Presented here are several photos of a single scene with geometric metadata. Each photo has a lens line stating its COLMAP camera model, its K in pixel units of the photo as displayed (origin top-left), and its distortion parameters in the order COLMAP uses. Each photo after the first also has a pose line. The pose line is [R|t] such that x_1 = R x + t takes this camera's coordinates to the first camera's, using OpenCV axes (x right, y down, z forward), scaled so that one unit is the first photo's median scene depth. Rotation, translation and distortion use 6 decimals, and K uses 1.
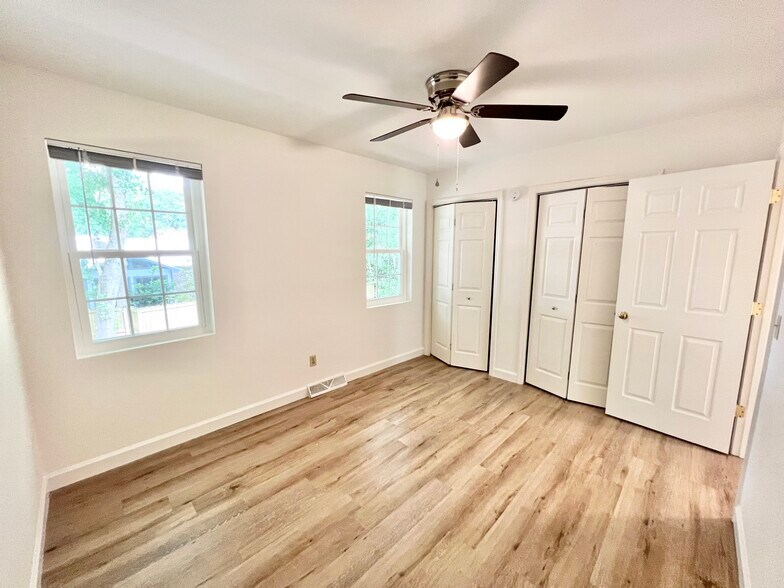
lens RADIAL K [[313.3, 0, 391.8], [0, 313.3, 294.5], [0, 0, 1]] dist [-0.001406, 0.000575]
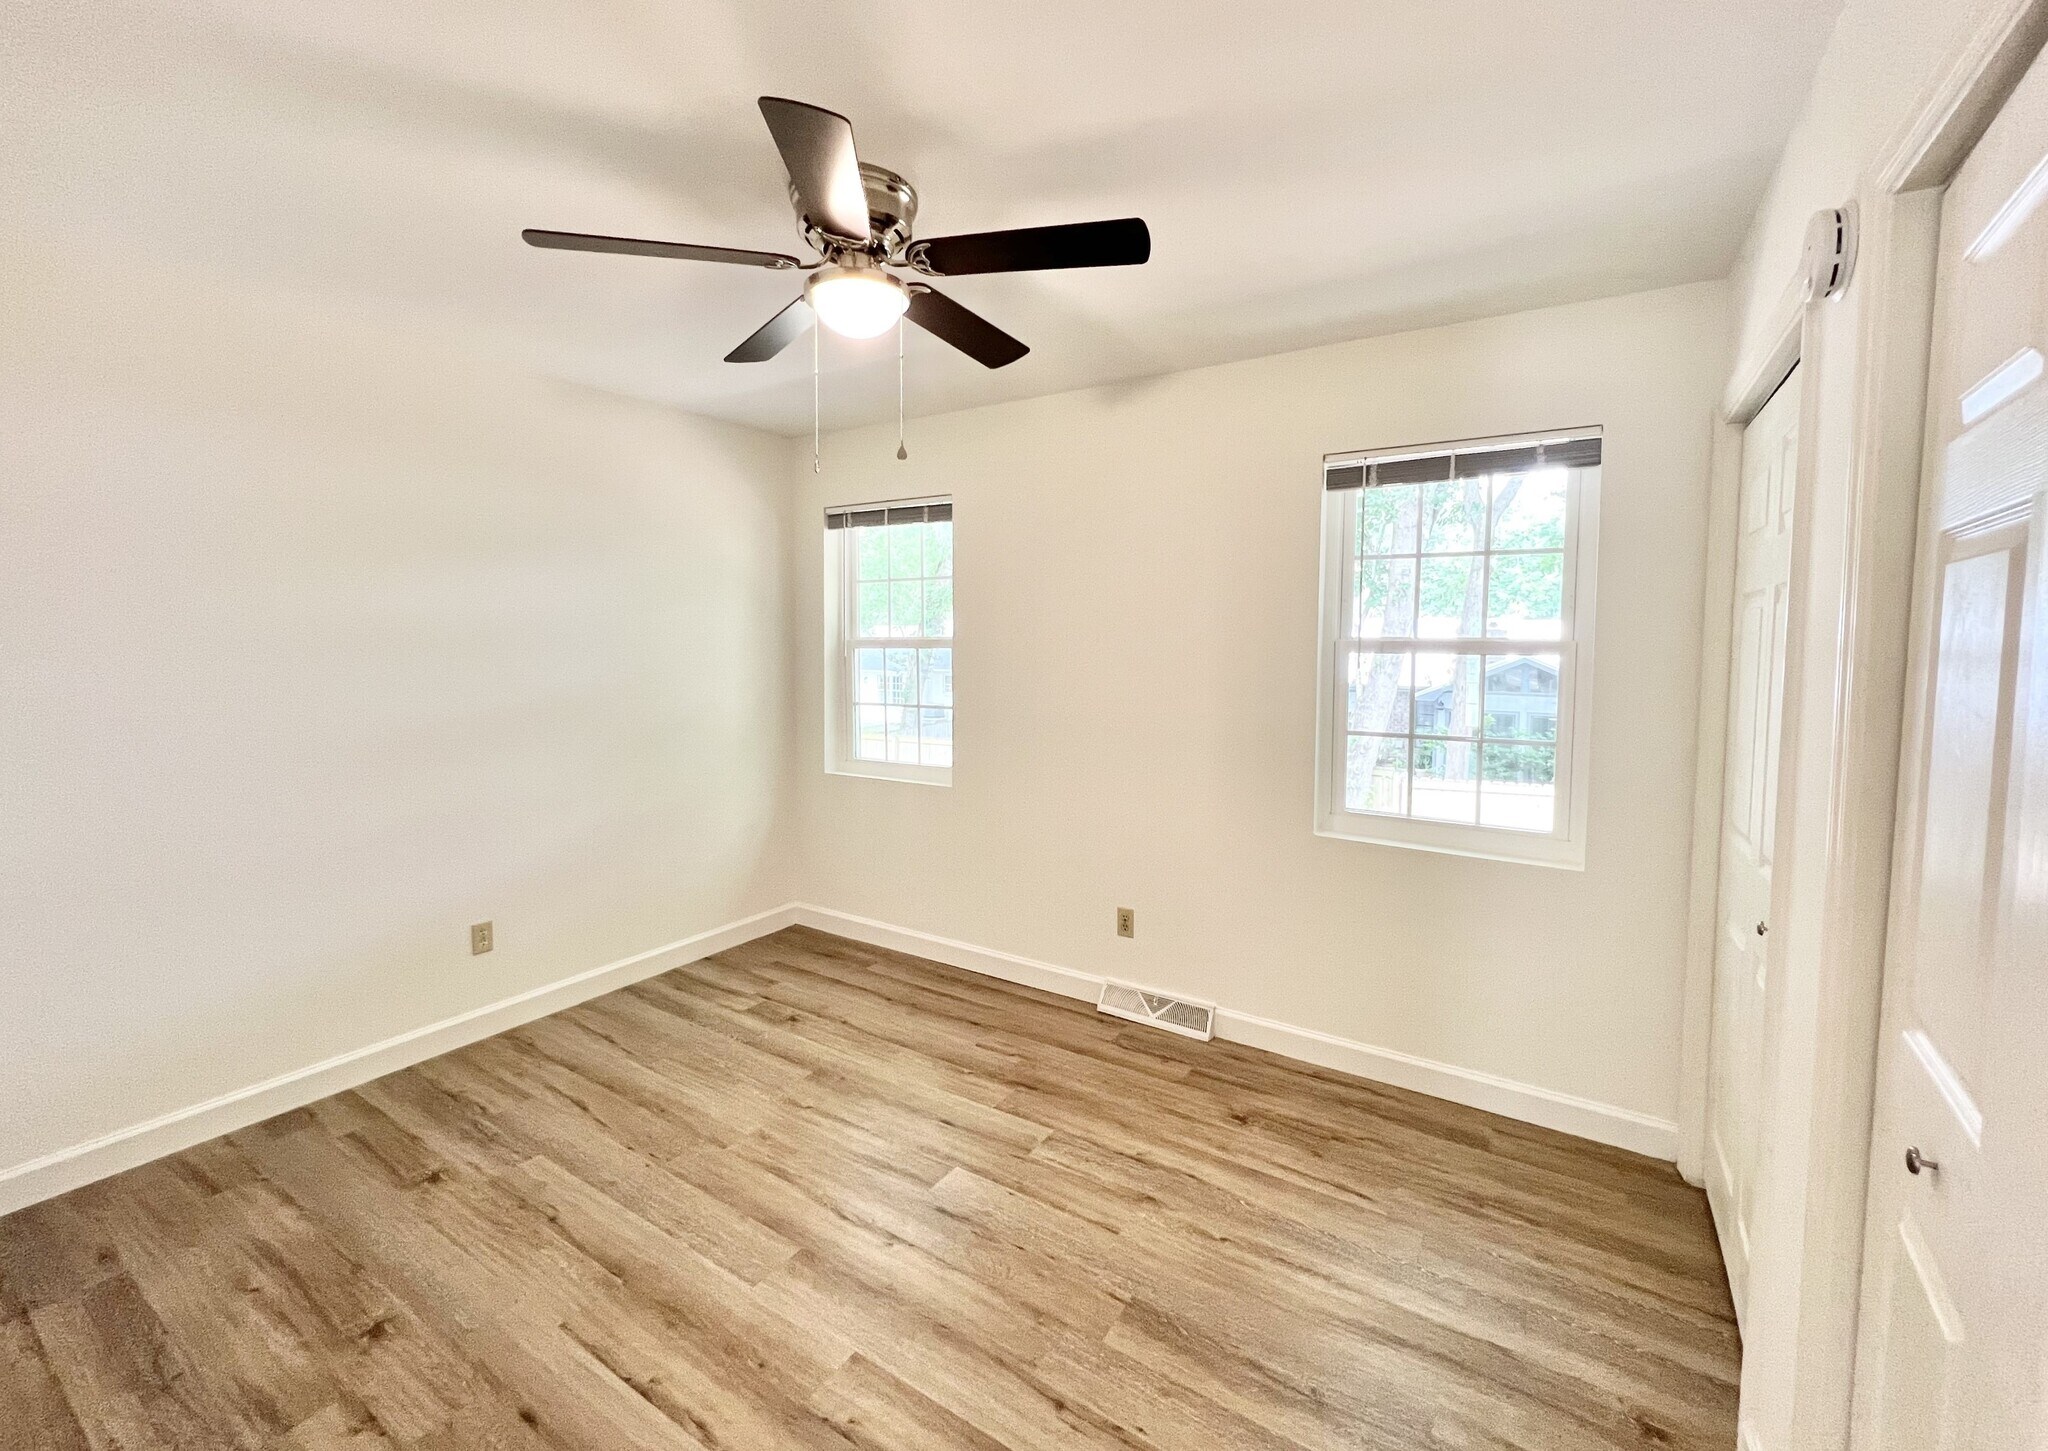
lens RADIAL K [[856.2, 0, 1049.3], [0, 856.2, 688.1], [0, 0, 1]] dist [-0.002491, 0.000008]
pose [[0.215895, 0.050835, -0.975092, 0.962137], [-0.150995, 0.988369, 0.018096, -0.103164], [0.964671, 0.143327, 0.221060, 0.815680]]
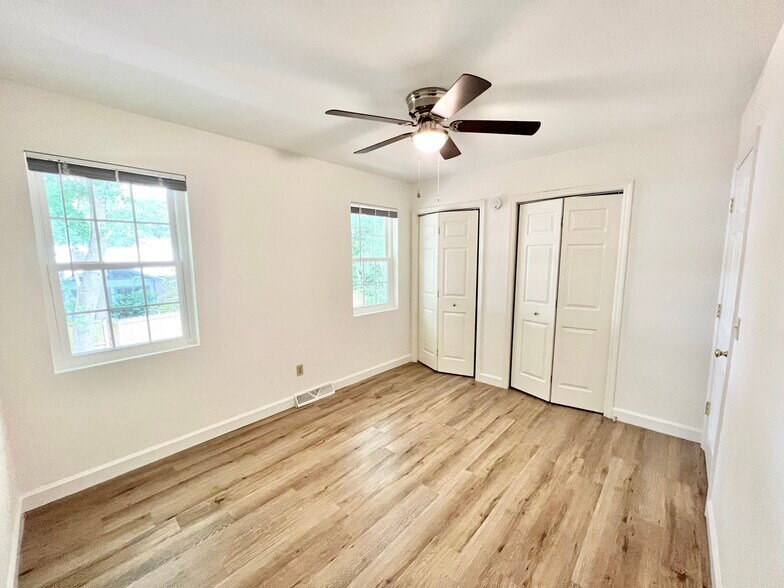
lens RADIAL K [[313.3, 0, 391.8], [0, 313.3, 294.7], [0, 0, 1]] dist [-0.001406, 0.000575]
pose [[0.999250, -0.013673, 0.036227, 0.010440], [0.014454, 0.999666, -0.021404, -0.003525], [-0.035922, 0.021911, 0.999114, -0.016451]]
